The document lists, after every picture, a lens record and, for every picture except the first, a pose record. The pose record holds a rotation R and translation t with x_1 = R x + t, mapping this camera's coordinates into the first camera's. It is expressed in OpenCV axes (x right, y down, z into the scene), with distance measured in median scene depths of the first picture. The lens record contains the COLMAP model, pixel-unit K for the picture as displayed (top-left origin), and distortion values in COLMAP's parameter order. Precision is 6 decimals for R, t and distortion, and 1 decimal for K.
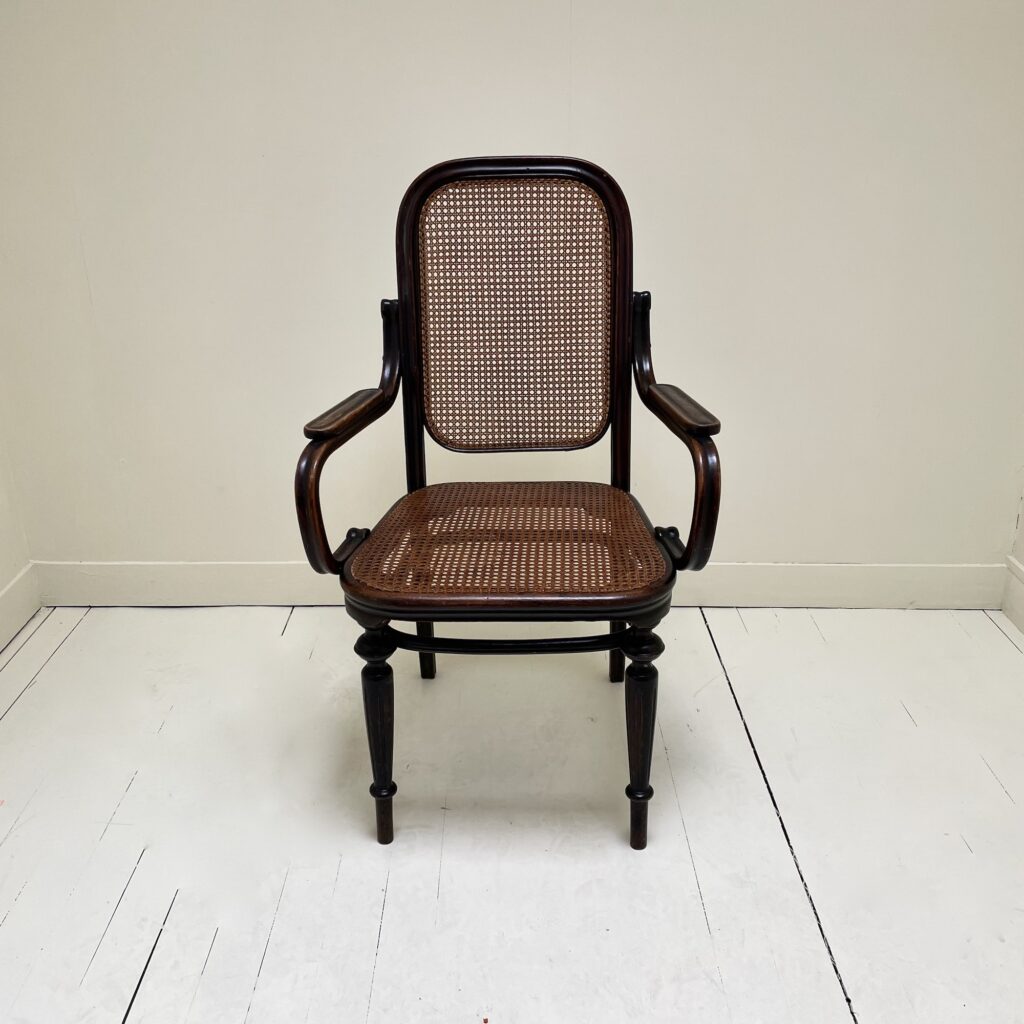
lens RADIAL K [[1001.2, 0, 527.5], [0, 1001.2, 510.9], [0, 0, 1]] dist [0.051989, 0.000500]
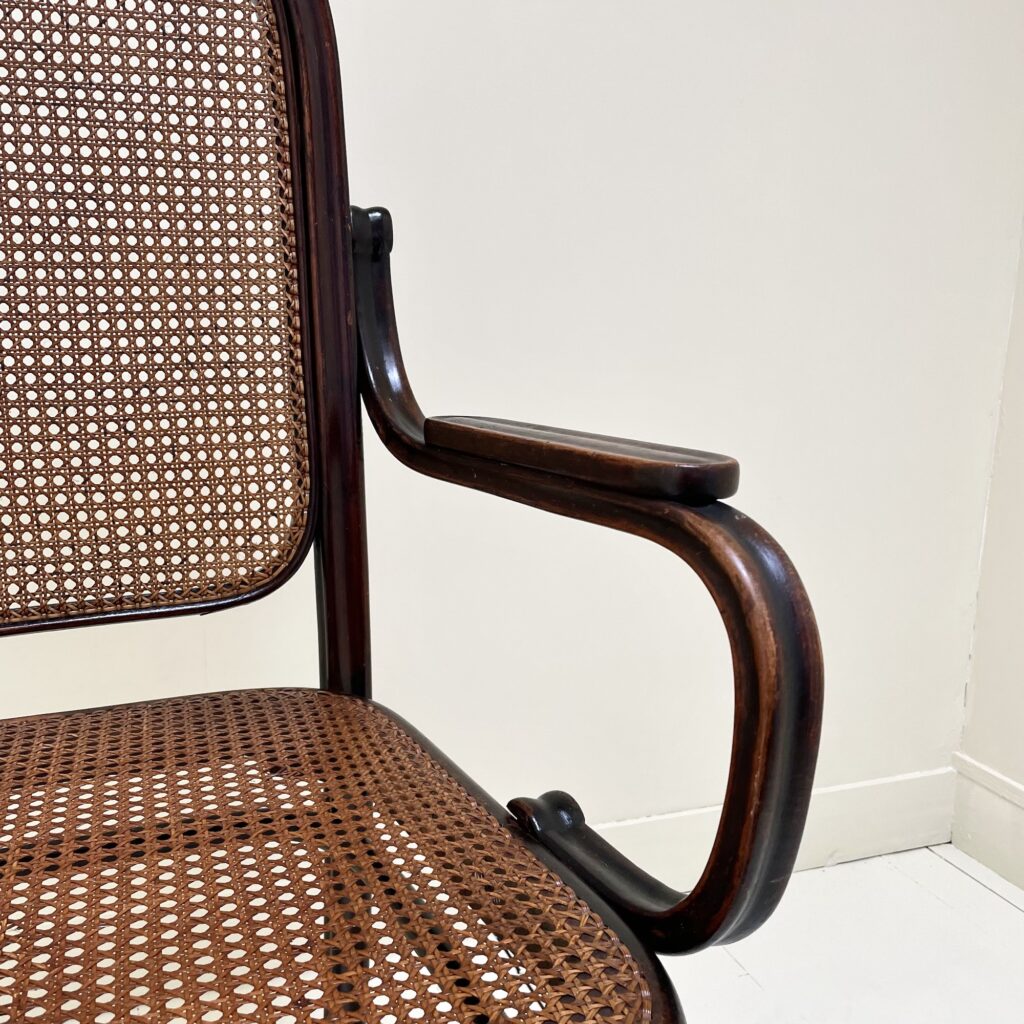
lens RADIAL K [[1001.2, 0, 527.5], [0, 1001.2, 510.9], [0, 0, 1]] dist [0.051989, 0.000500]
pose [[0.940100, -0.049452, 0.337293, 0.027923], [0.127891, 0.968317, -0.214490, 0.000355], [-0.316000, 0.244779, 0.916639, 0.612278]]
